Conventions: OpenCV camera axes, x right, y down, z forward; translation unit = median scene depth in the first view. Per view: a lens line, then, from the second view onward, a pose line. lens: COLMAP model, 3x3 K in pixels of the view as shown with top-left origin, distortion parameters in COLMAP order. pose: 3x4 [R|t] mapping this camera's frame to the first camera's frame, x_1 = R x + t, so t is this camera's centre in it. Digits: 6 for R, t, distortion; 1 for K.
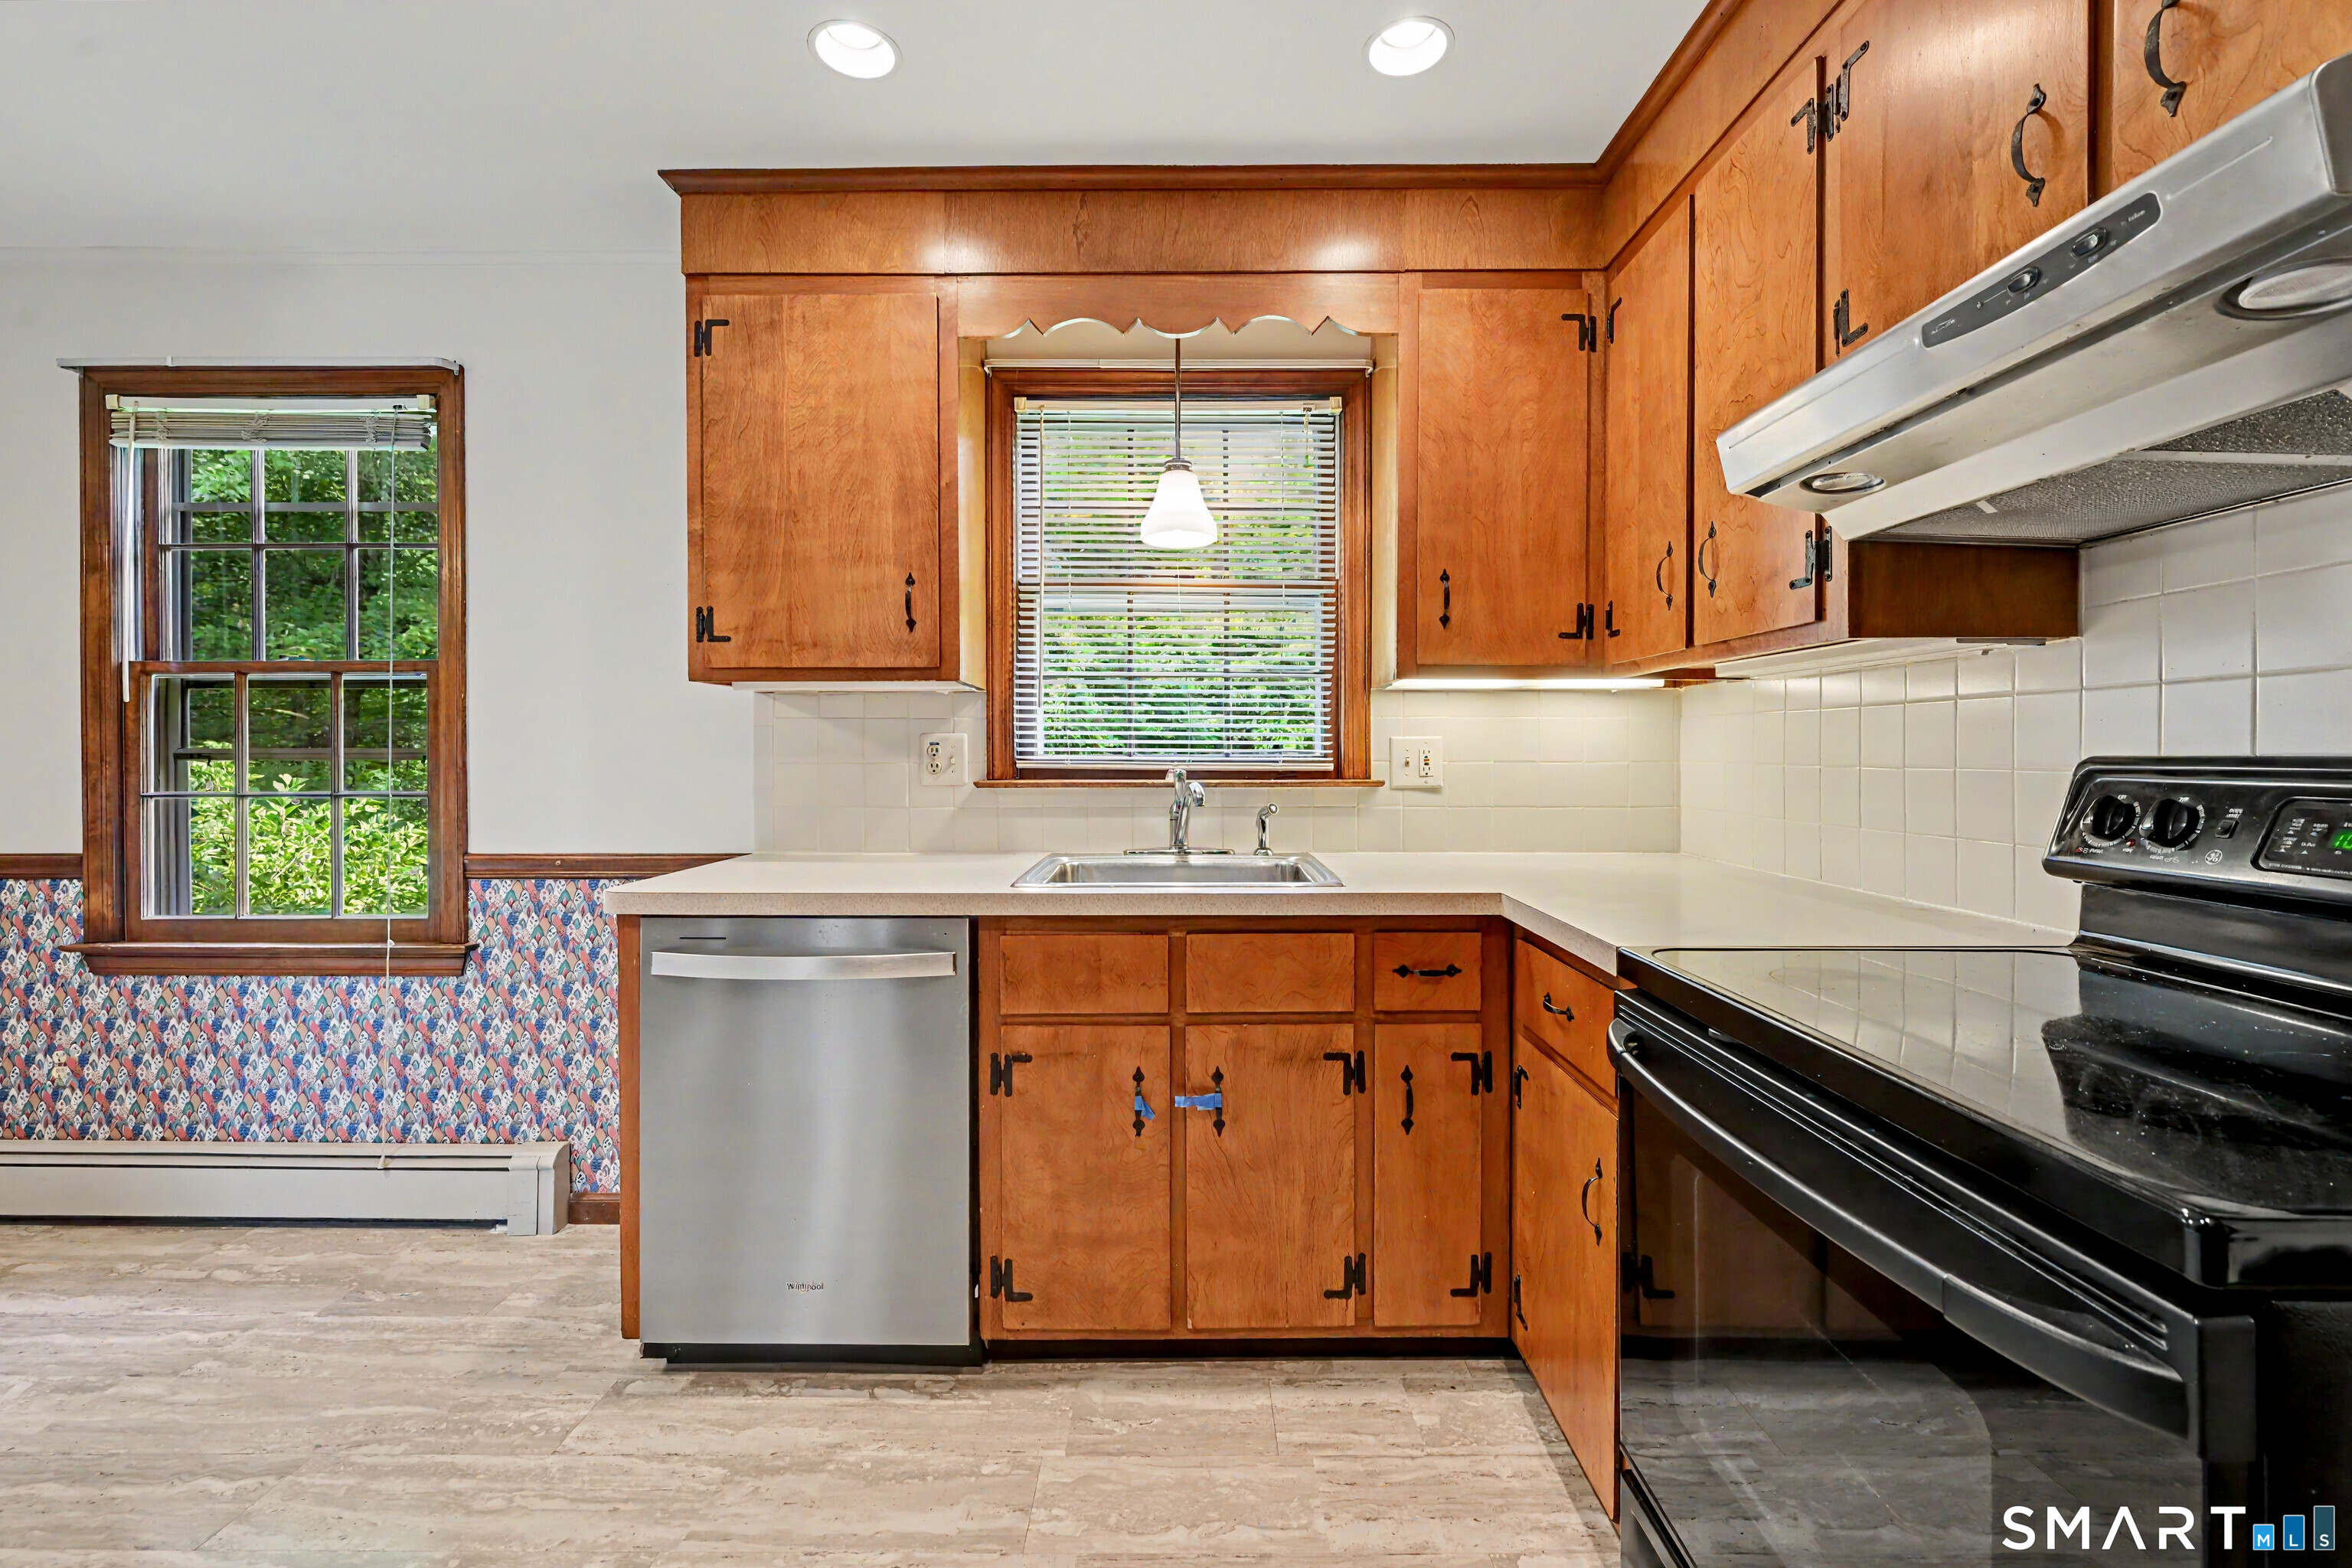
lens RADIAL K [[988.8, 0, 1178.6], [0, 988.8, 759.9], [0, 0, 1]] dist [-0.001197, -0.000244]
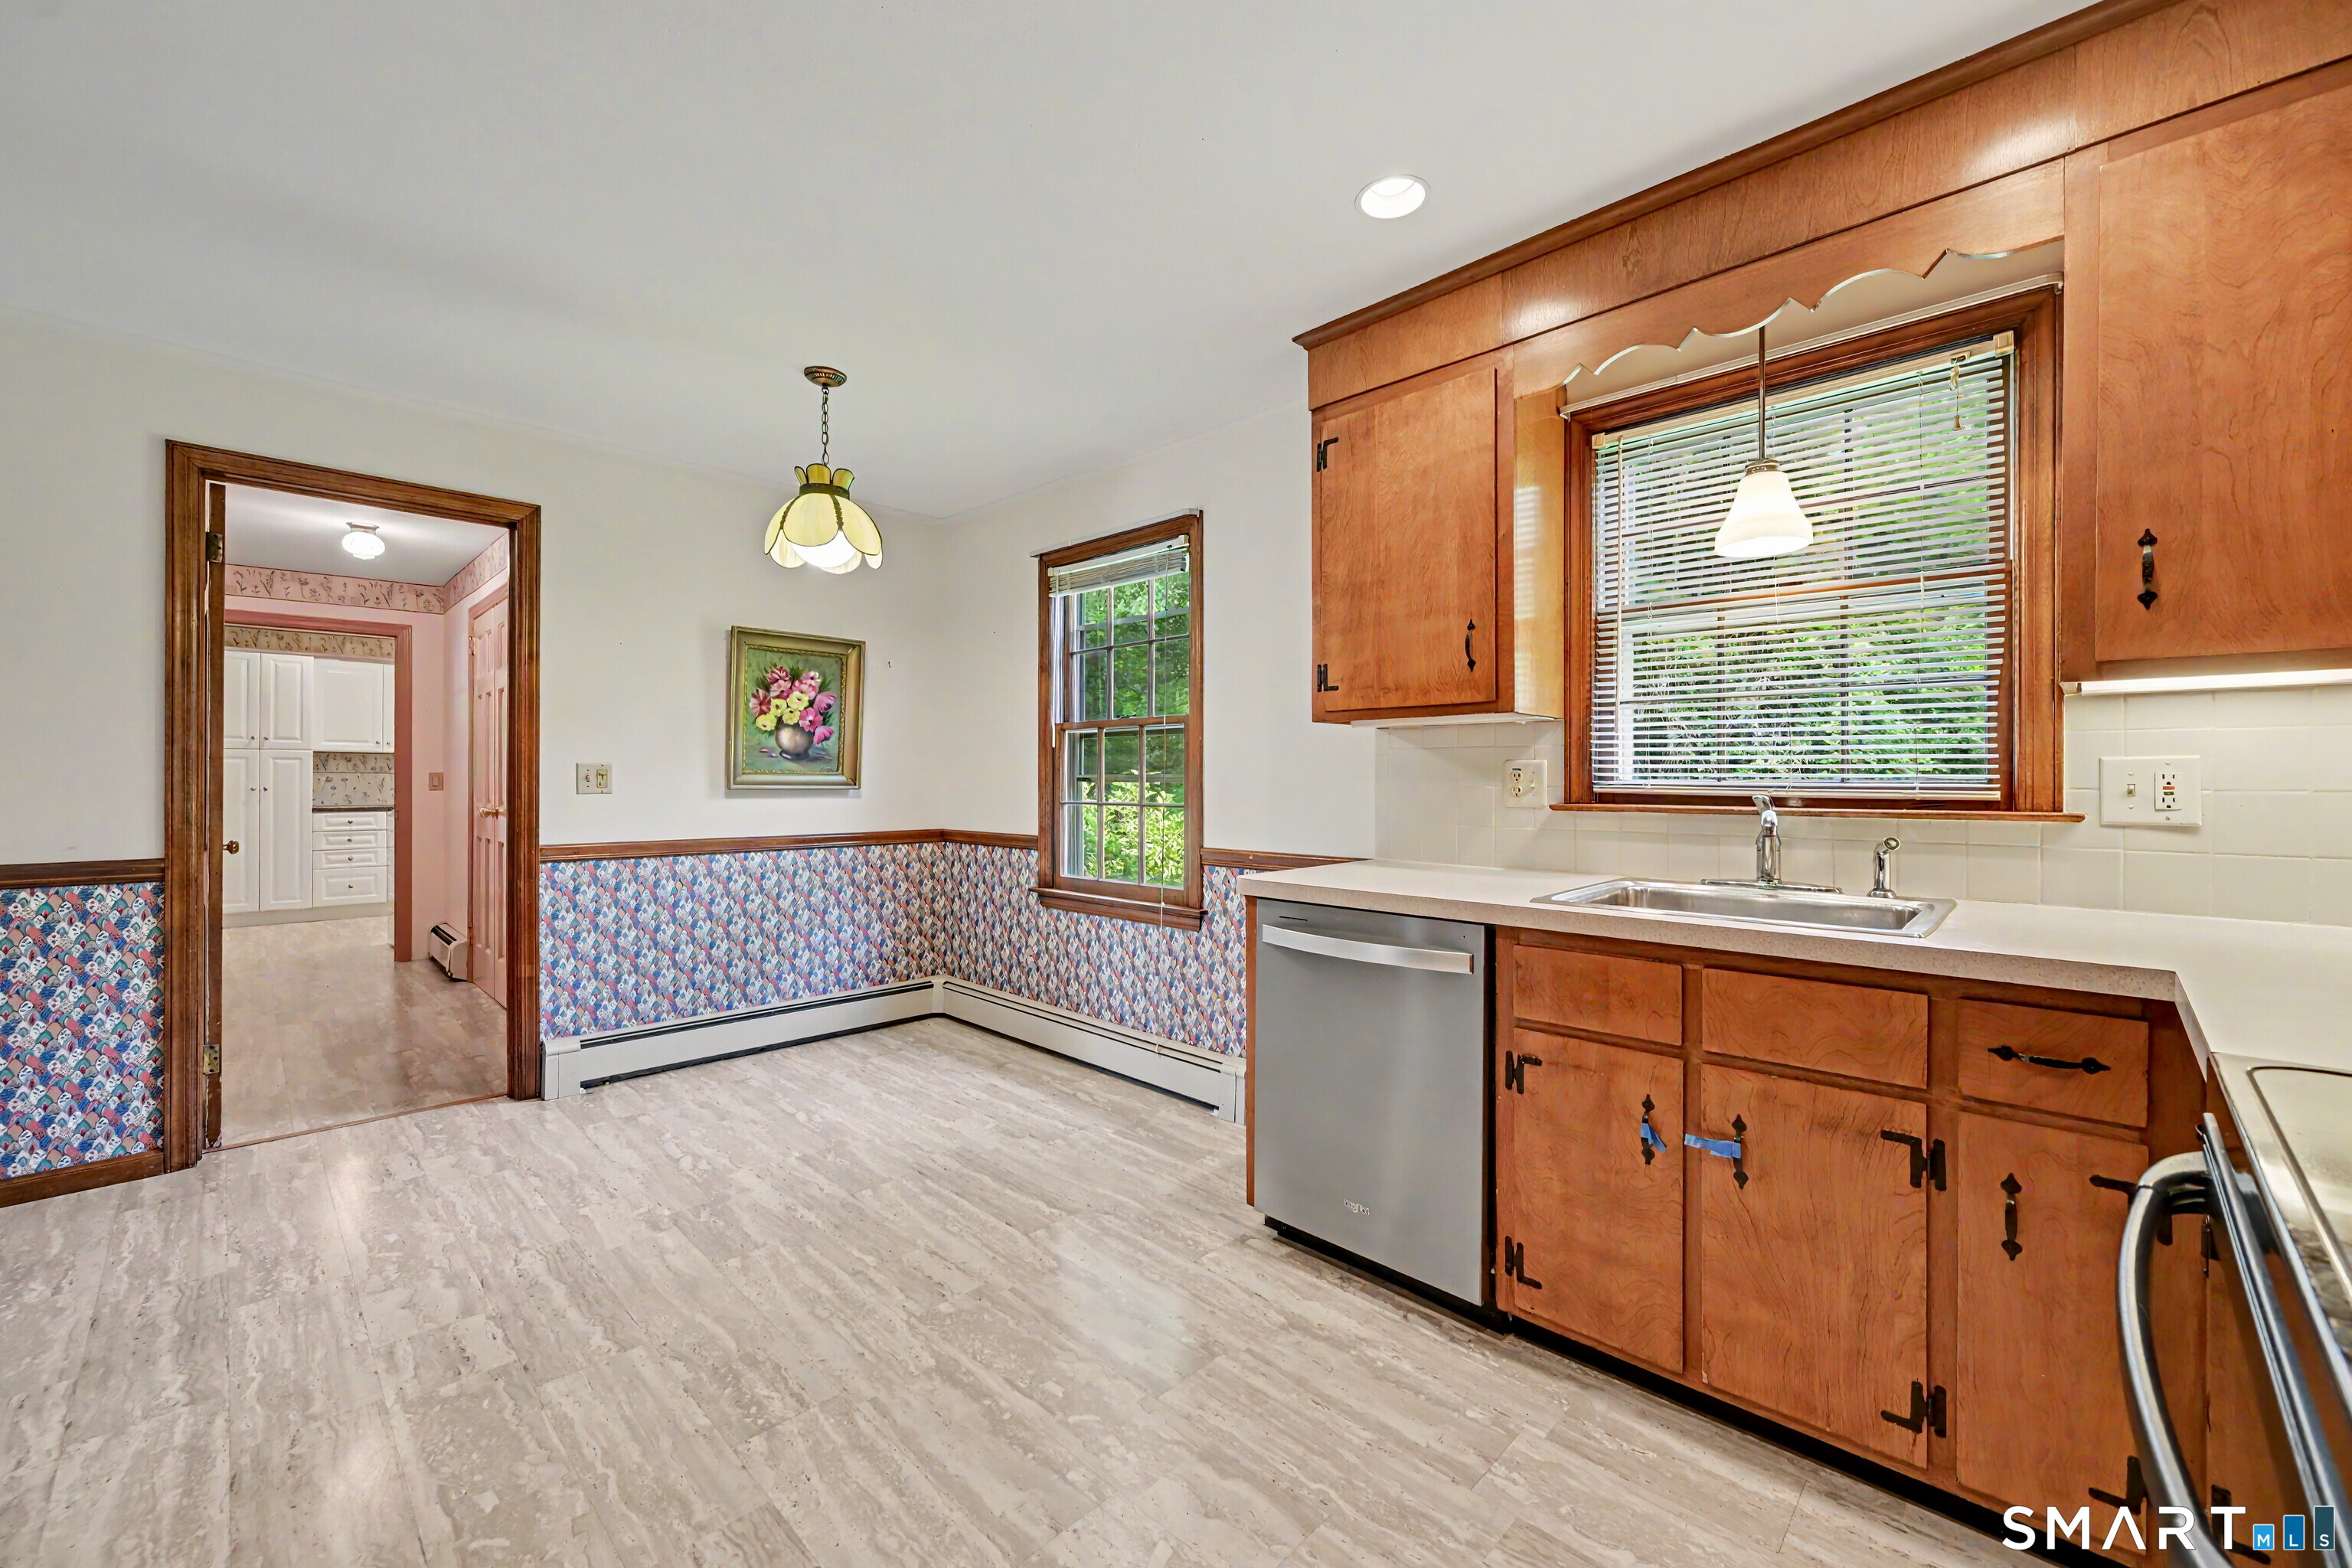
lens RADIAL K [[919.7, 0, 1189.5], [0, 919.7, 781.5], [0, 0, 1]] dist [-0.001134, -0.000225]
pose [[0.726477, 0.003668, -0.687181, 0.219023], [-0.006077, 0.999981, -0.001087, 0.000381], [0.687164, 0.004965, 0.726486, 0.011344]]
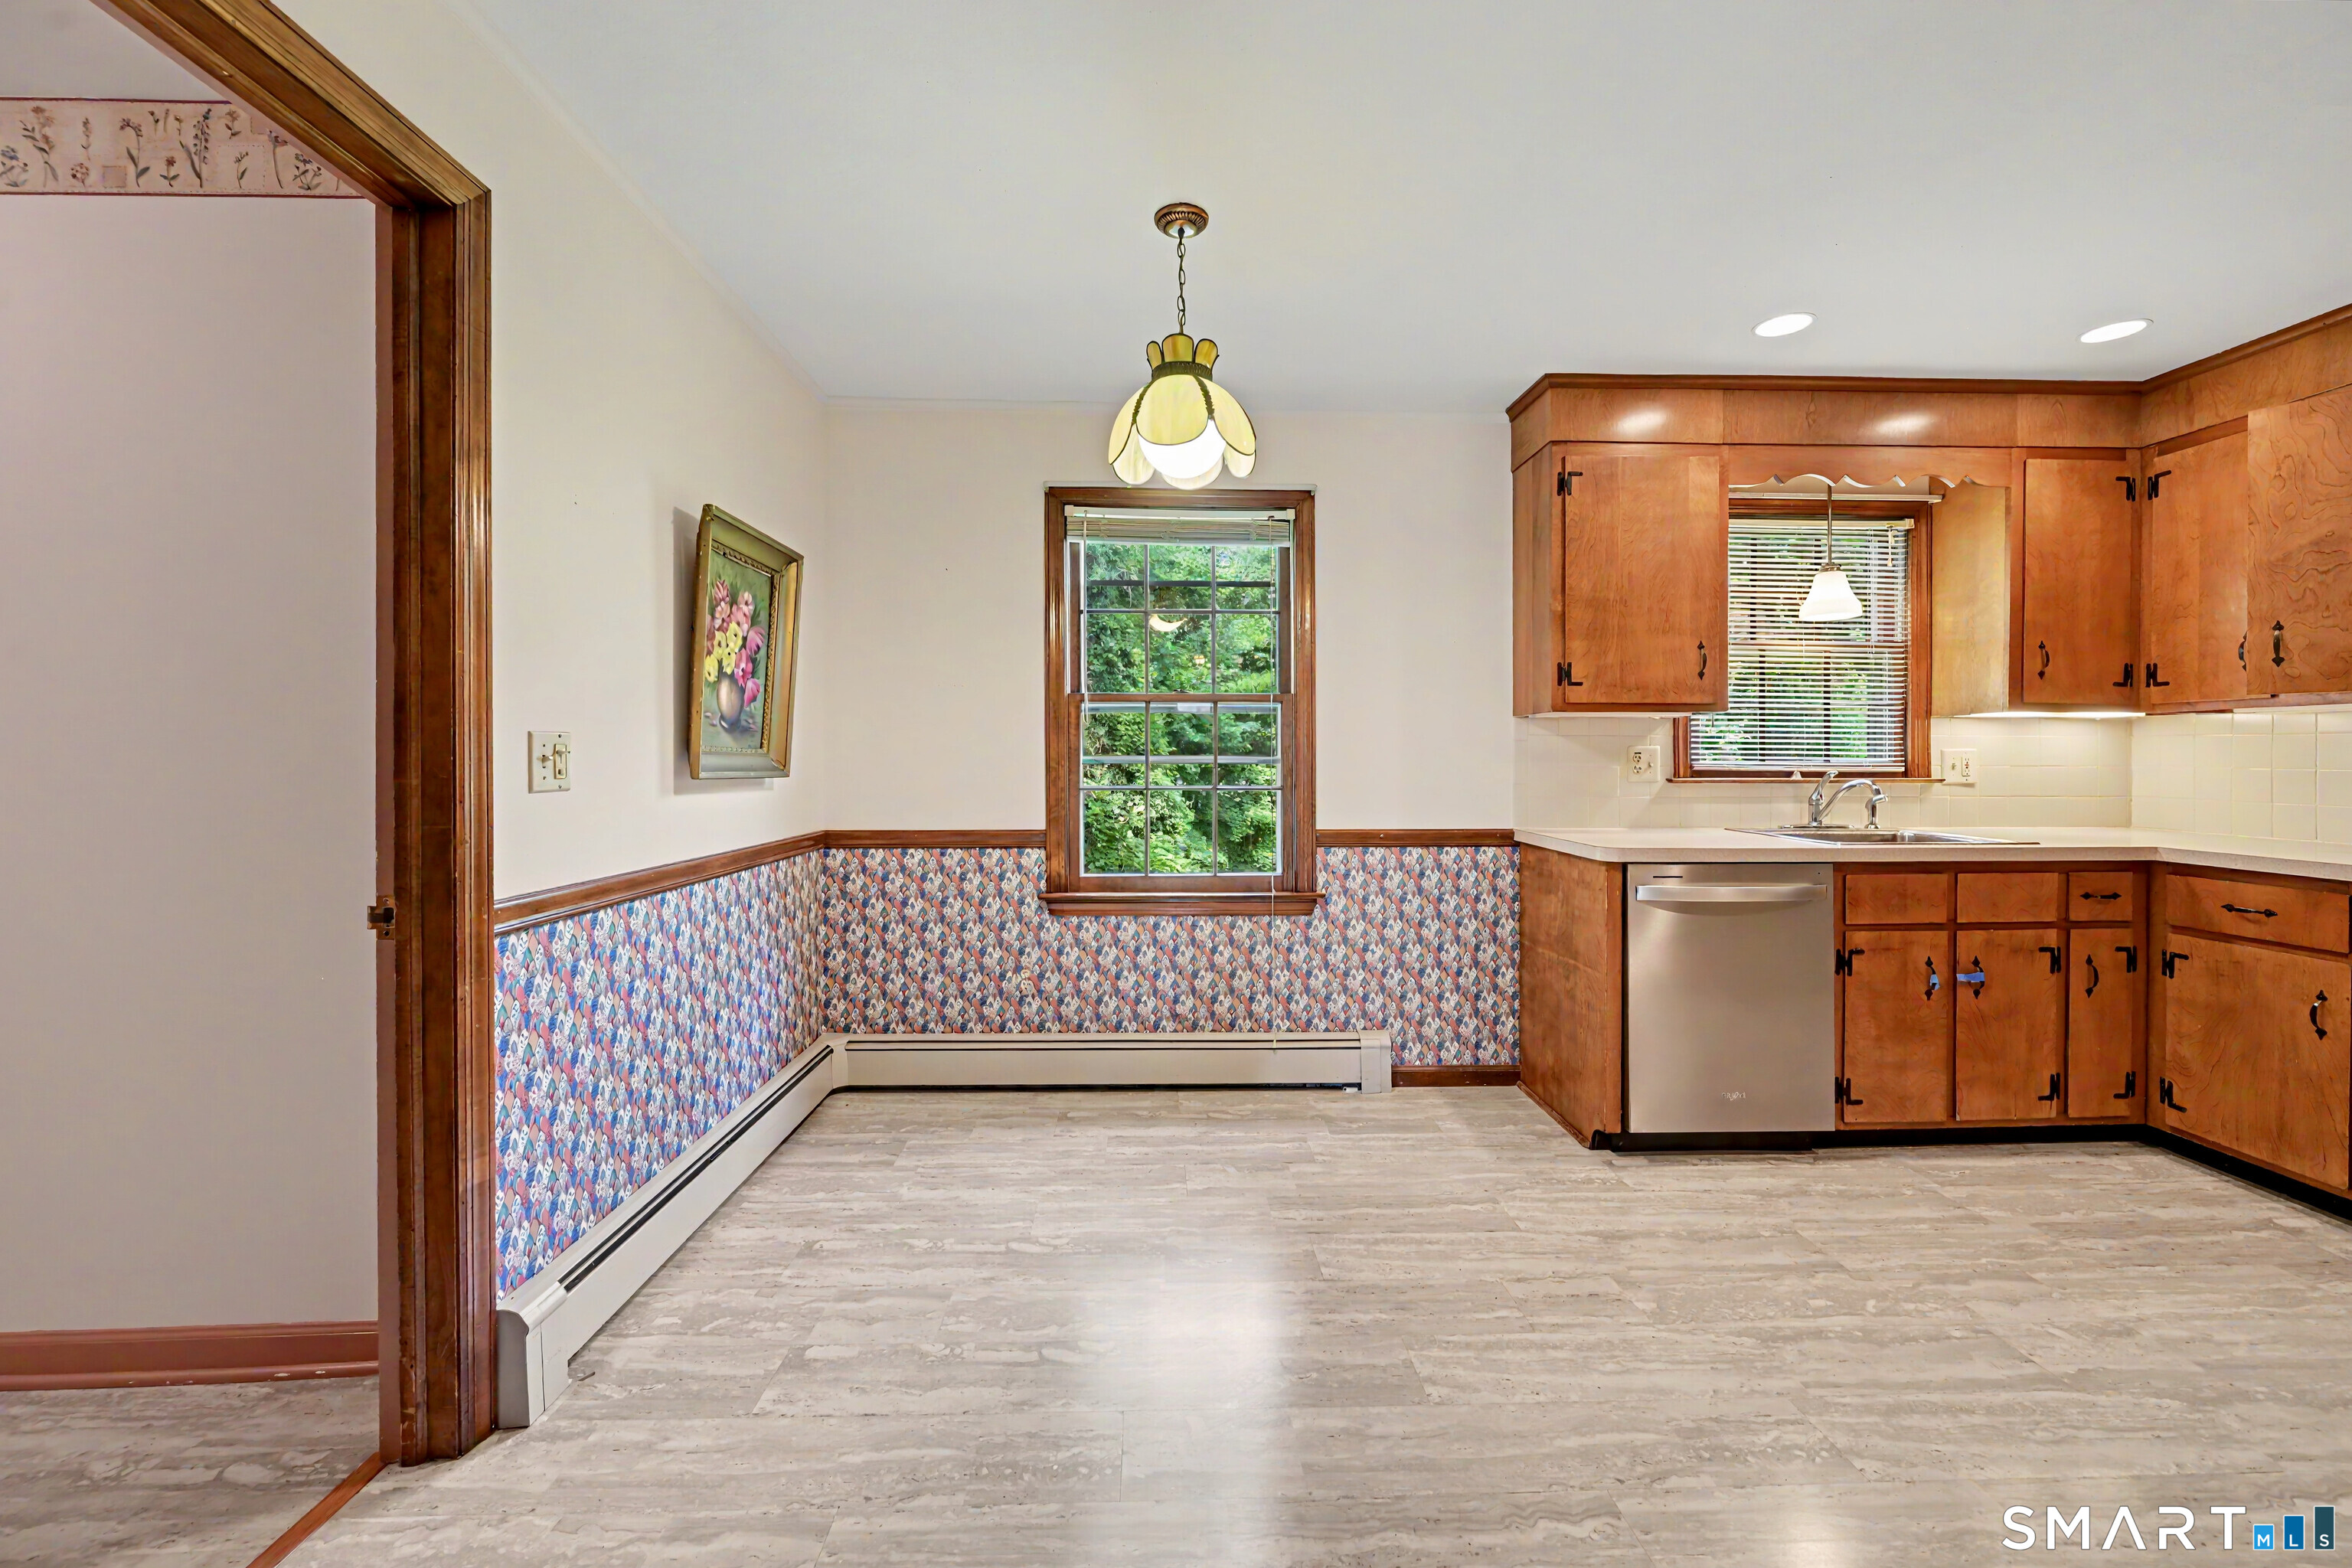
lens RADIAL K [[919.7, 0, 1190.6], [0, 919.7, 761.1], [0, 0, 1]] dist [-0.001134, -0.000225]
pose [[0.999242, 0.001795, 0.038898, -1.100907], [-0.001686, 0.999995, -0.002836, 0.000115], [-0.038903, 0.002768, 0.999239, -0.374760]]
